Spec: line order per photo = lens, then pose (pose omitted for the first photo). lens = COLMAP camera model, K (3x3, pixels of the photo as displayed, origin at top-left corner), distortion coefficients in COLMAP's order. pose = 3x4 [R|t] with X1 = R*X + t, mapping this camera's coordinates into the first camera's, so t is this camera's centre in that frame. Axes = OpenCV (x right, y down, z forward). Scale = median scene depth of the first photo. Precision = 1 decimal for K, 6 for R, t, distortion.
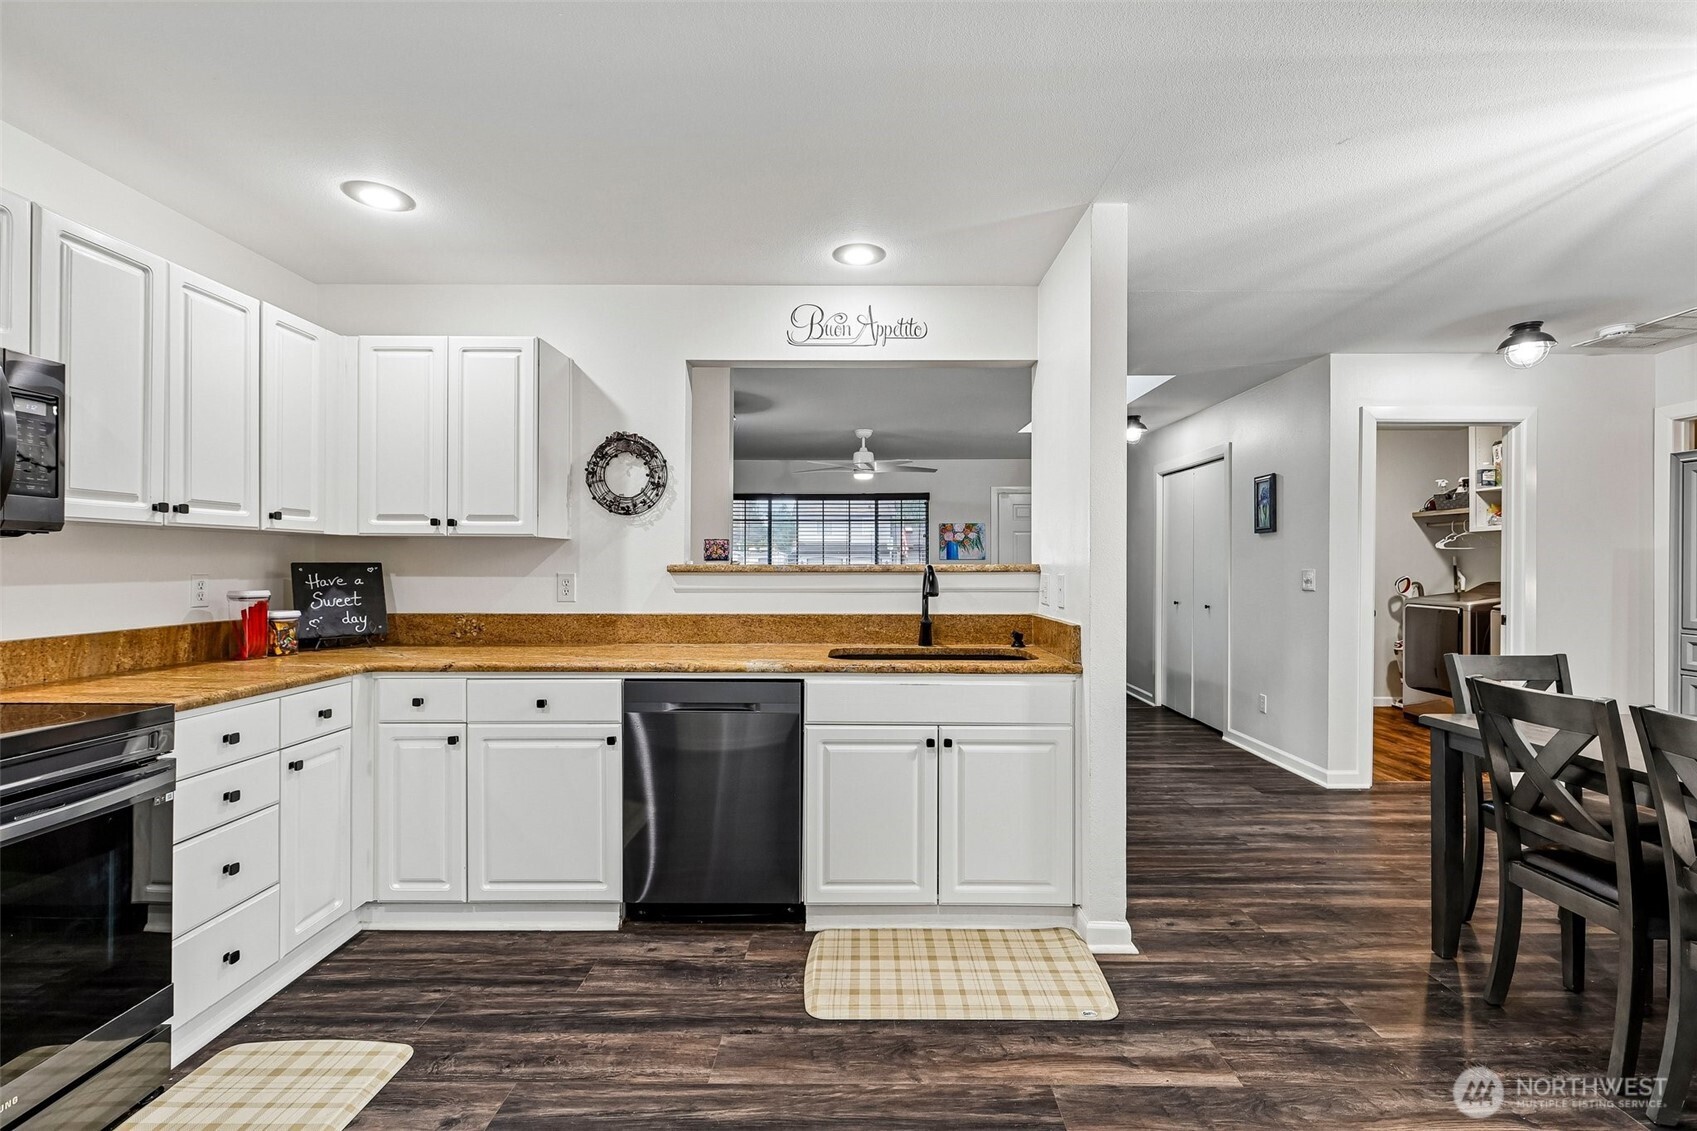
lens RADIAL K [[749.5, 0, 856.9], [0, 749.5, 565.7], [0, 0, 1]] dist [-0.002413, 0.001390]
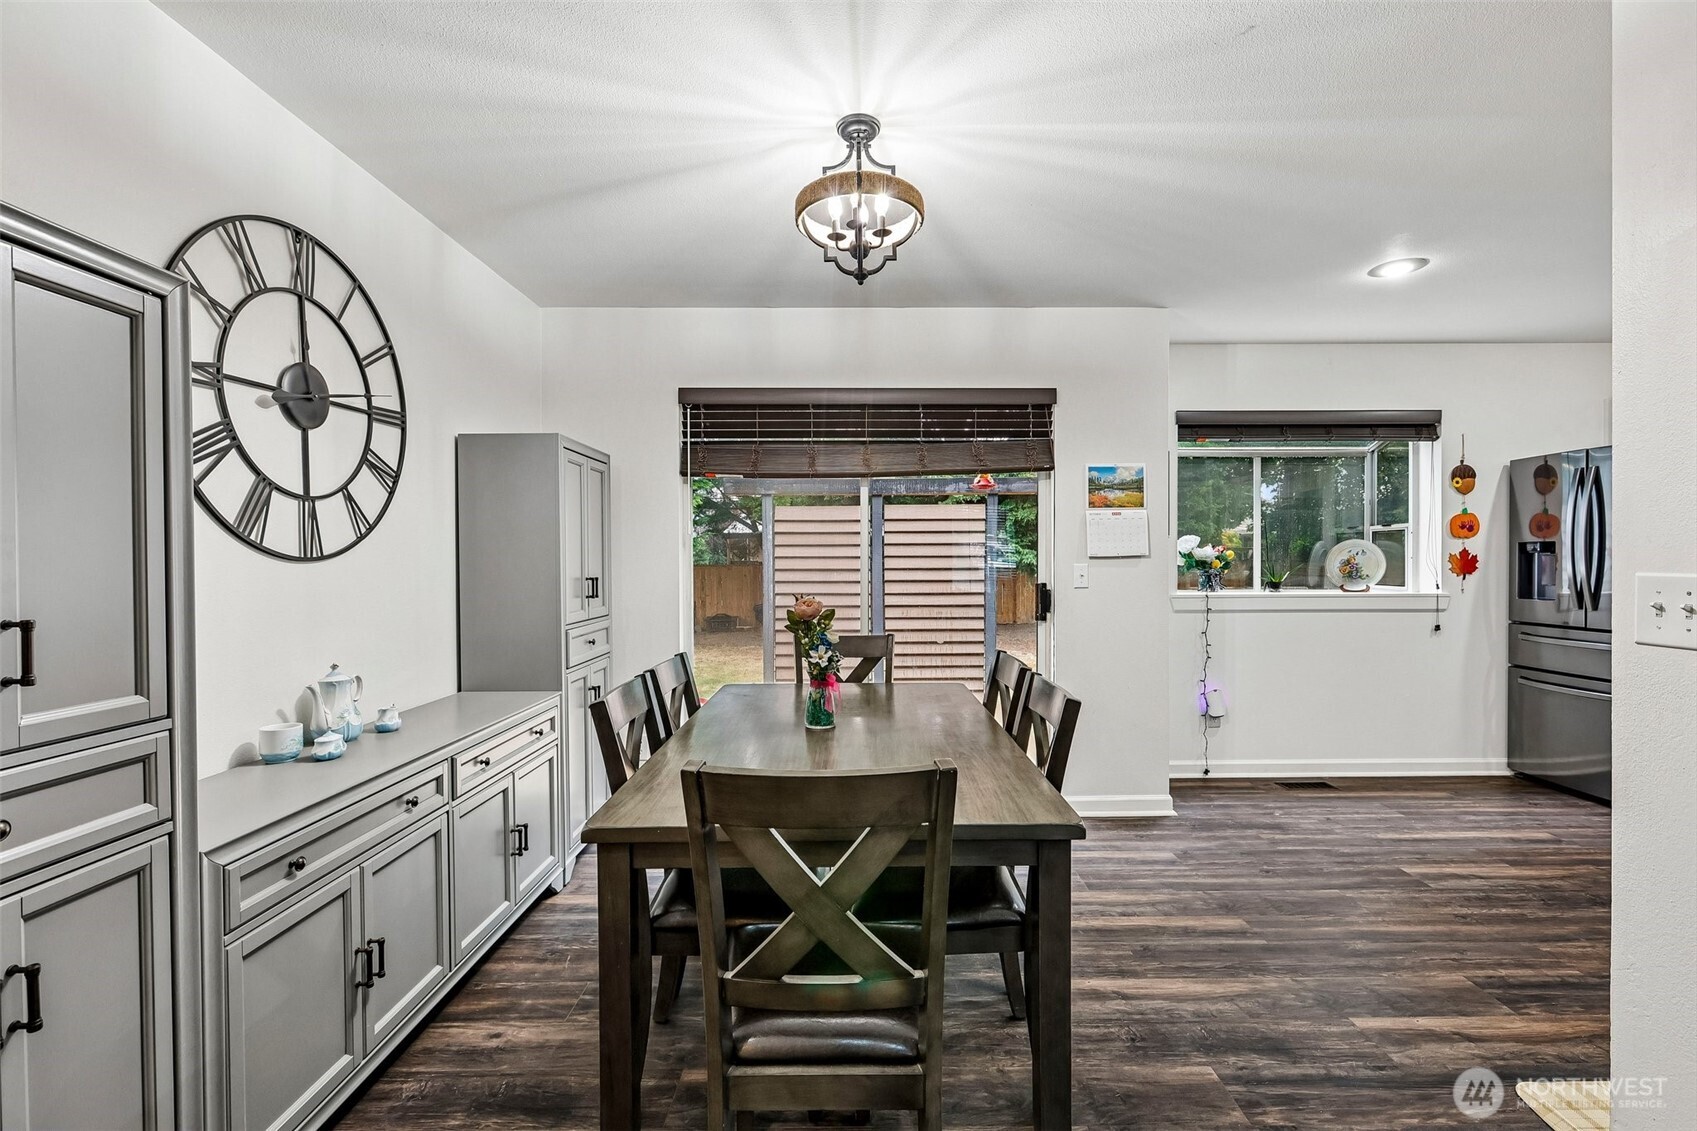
lens RADIAL K [[749.5, 0, 854.8], [0, 749.5, 563.2], [0, 0, 1]] dist [-0.002413, 0.001390]
pose [[-0.999969, 0.003074, -0.007212, 0.806809], [0.003019, 0.999967, 0.007557, 0.001871], [0.007235, 0.007535, -0.999945, 1.350407]]
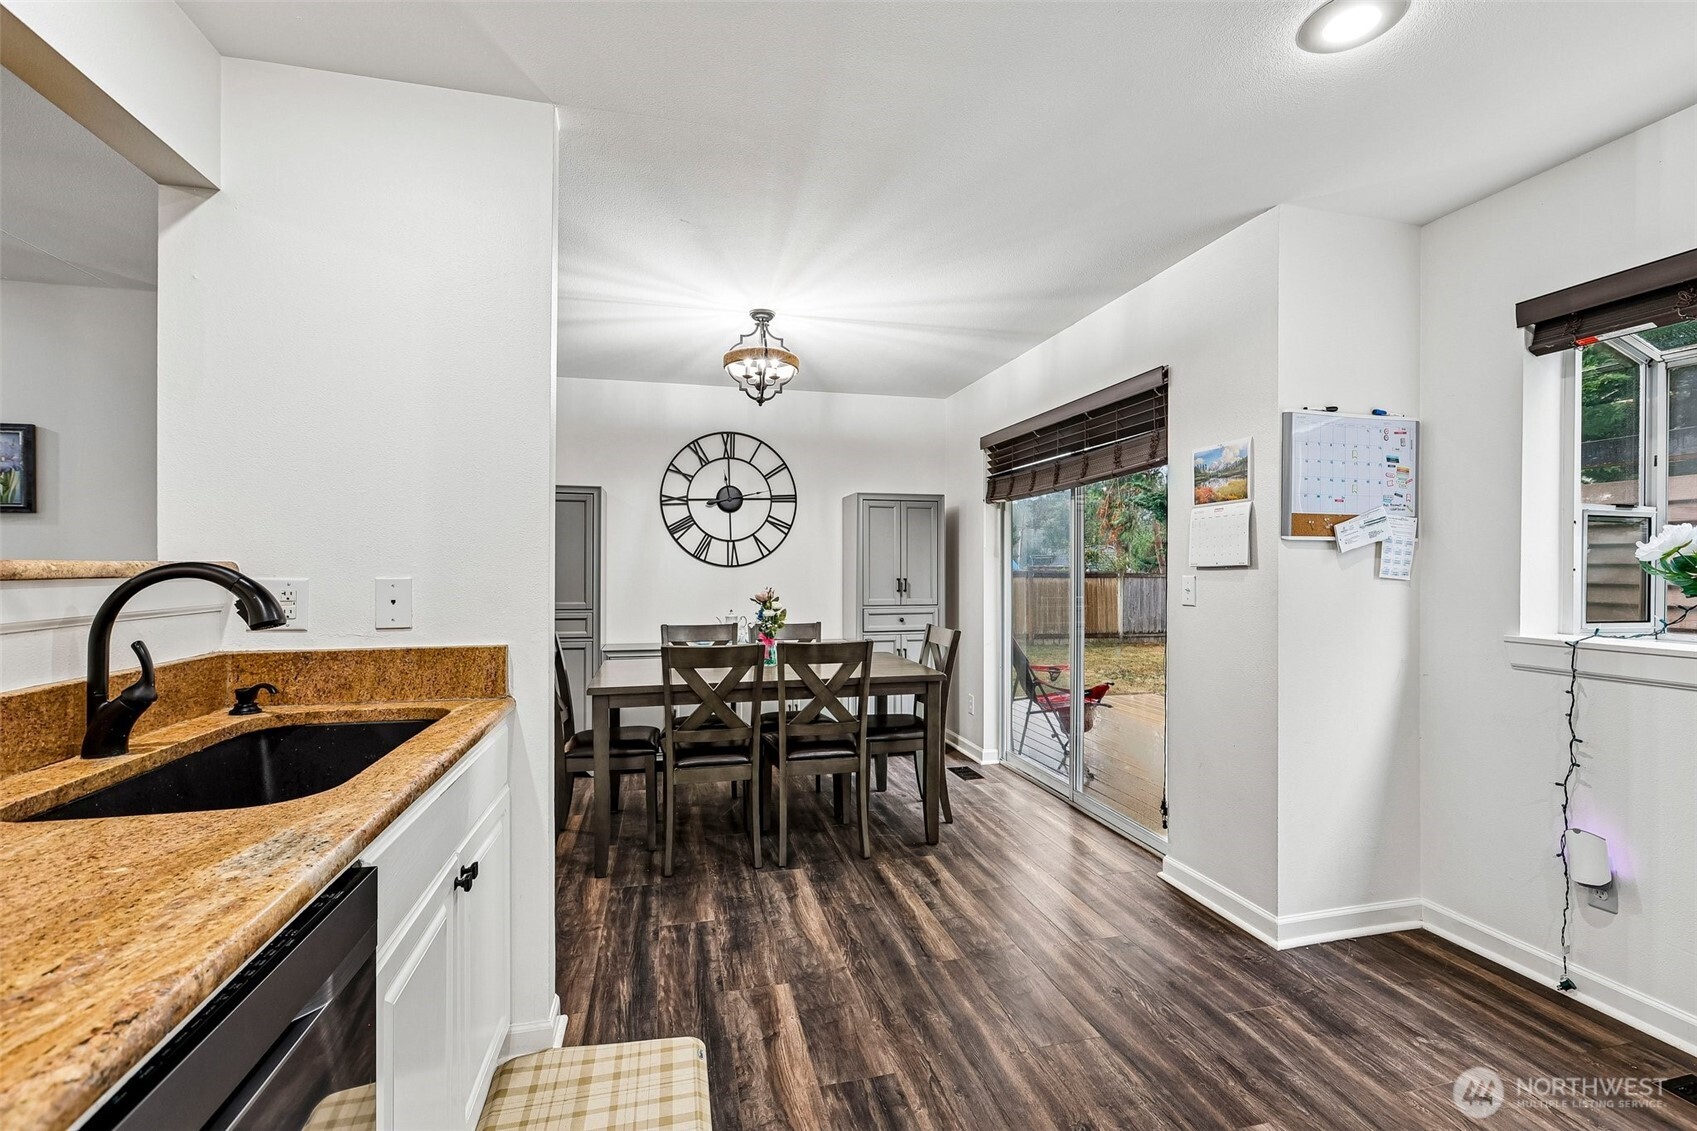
lens RADIAL K [[749.5, 0, 859.9], [0, 749.5, 560.2], [0, 0, 1]] dist [-0.002413, 0.001390]
pose [[-0.253511, 0.007403, 0.967304, -0.461026], [-0.002382, 0.999963, -0.008278, 0.002157], [-0.967329, -0.004403, -0.253484, 0.769411]]
